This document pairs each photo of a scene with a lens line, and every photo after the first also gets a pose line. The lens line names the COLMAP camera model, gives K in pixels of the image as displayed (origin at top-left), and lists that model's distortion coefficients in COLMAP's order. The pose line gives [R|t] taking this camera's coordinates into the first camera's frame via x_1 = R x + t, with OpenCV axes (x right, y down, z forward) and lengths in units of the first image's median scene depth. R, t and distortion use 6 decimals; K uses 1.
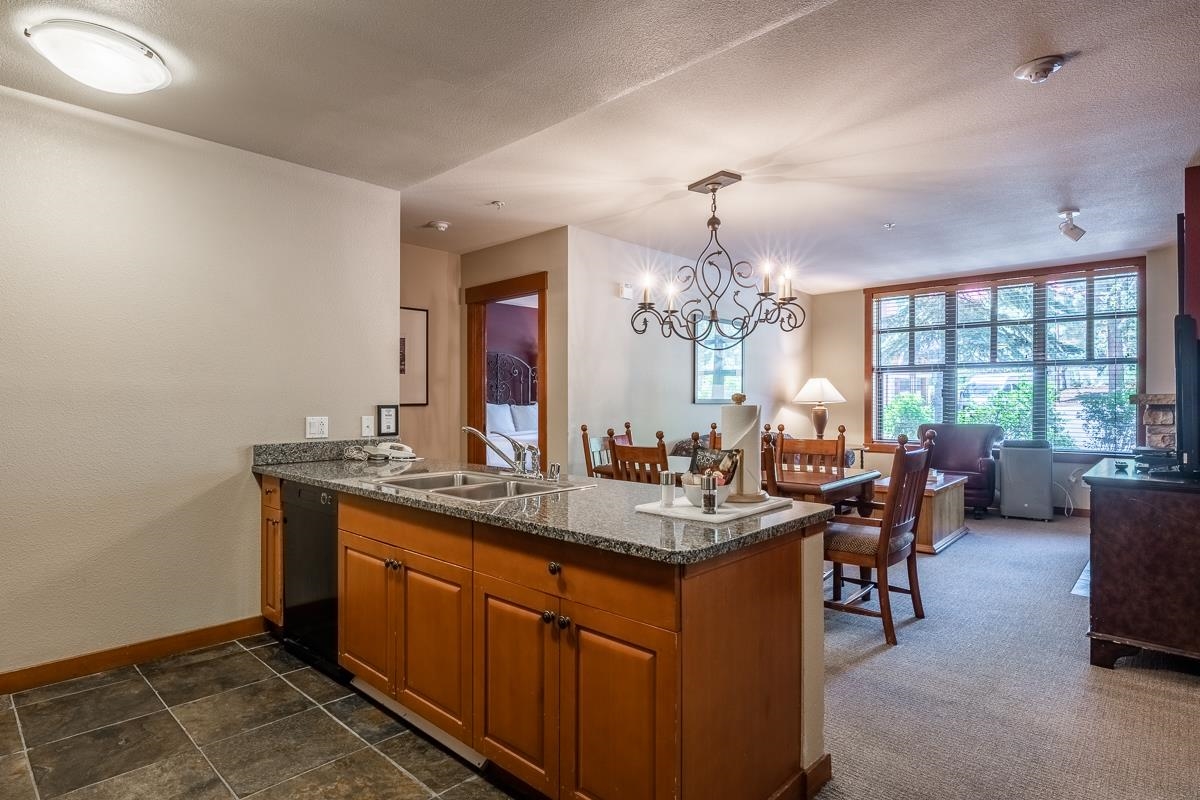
lens RADIAL K [[627.8, 0, 597.9], [0, 627.8, 400.8], [0, 0, 1]] dist [0.000764, 0.000140]
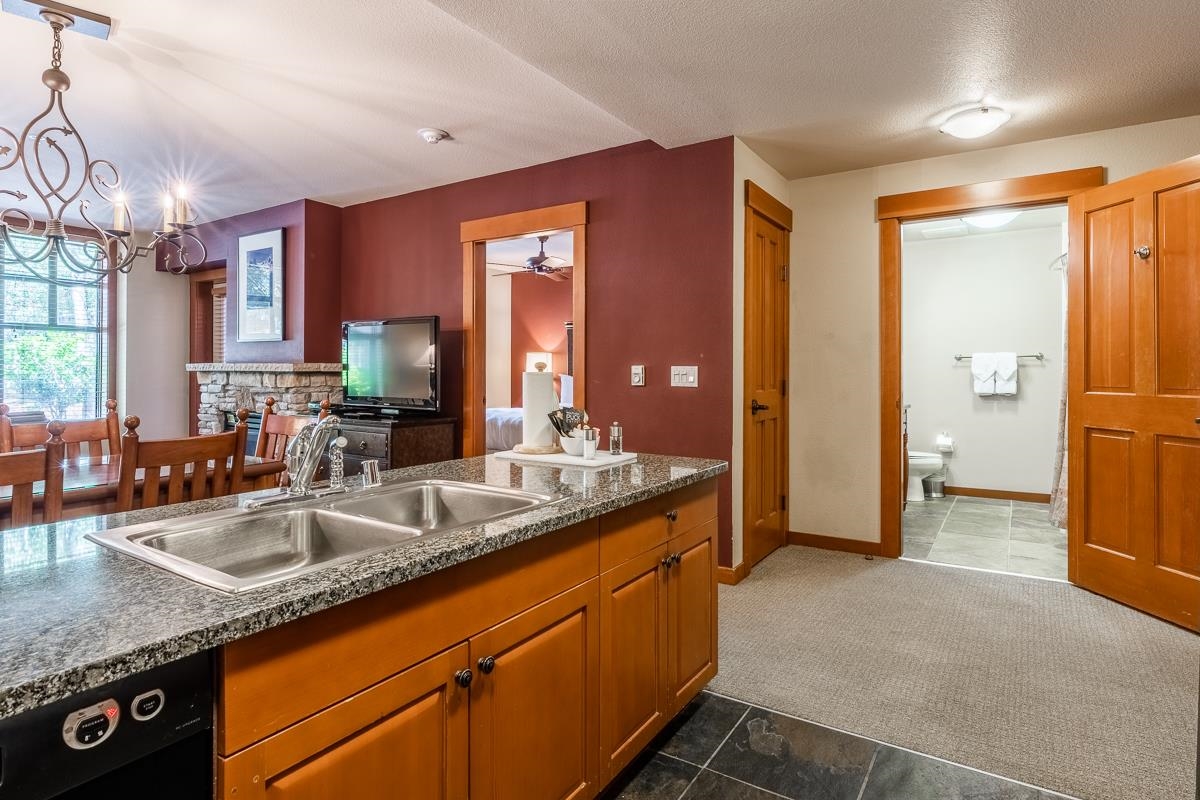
lens RADIAL K [[644.5, 0, 594.2], [0, 644.5, 367.0], [0, 0, 1]] dist [0.001738, 0.000247]
pose [[-0.167890, 0.003277, 0.985800, -0.325466], [-0.001979, 0.999991, -0.003661, 0.000198], [-0.985804, -0.002565, -0.167882, 0.362099]]
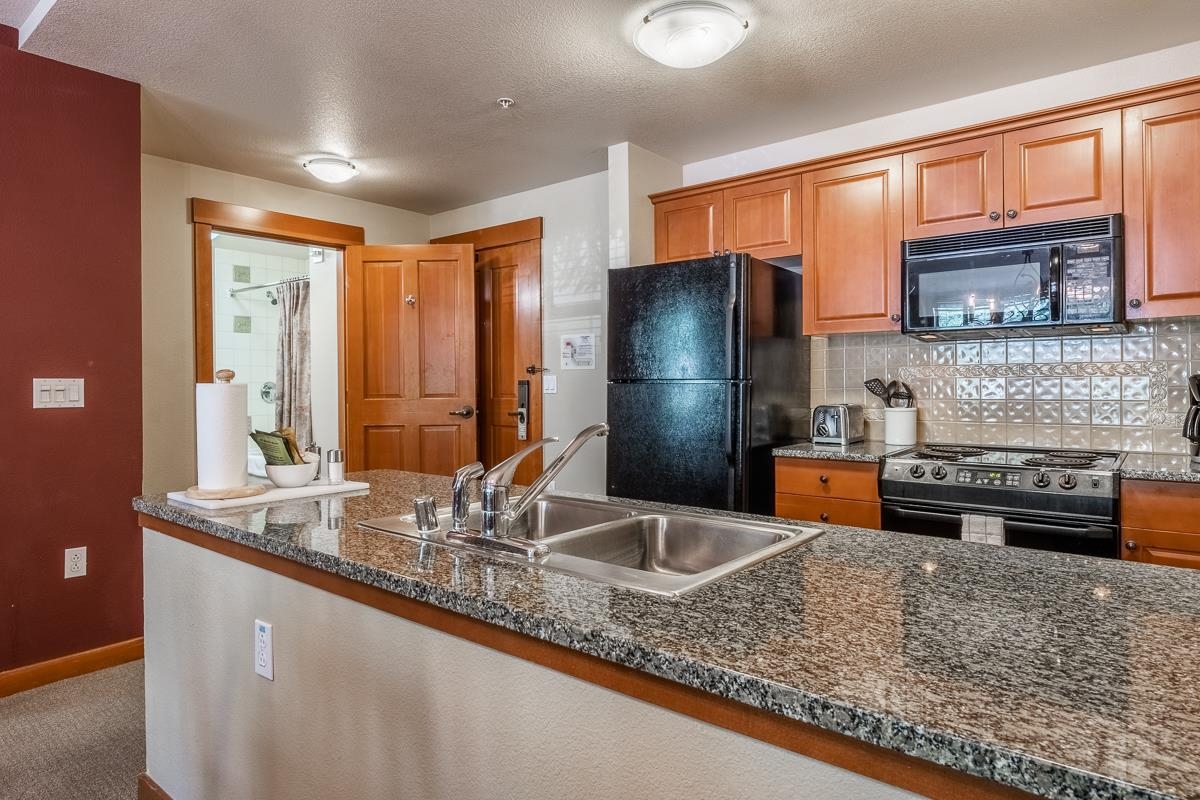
lens RADIAL K [[702.6, 0, 599.9], [0, 702.6, 385.1], [0, 0, 1]] dist [-0.002065, -0.000677]
pose [[-0.998185, 0.009593, -0.059454, -0.073691], [0.009422, 0.999951, 0.003156, 0.003115], [0.059481, 0.002590, -0.998226, 0.649703]]
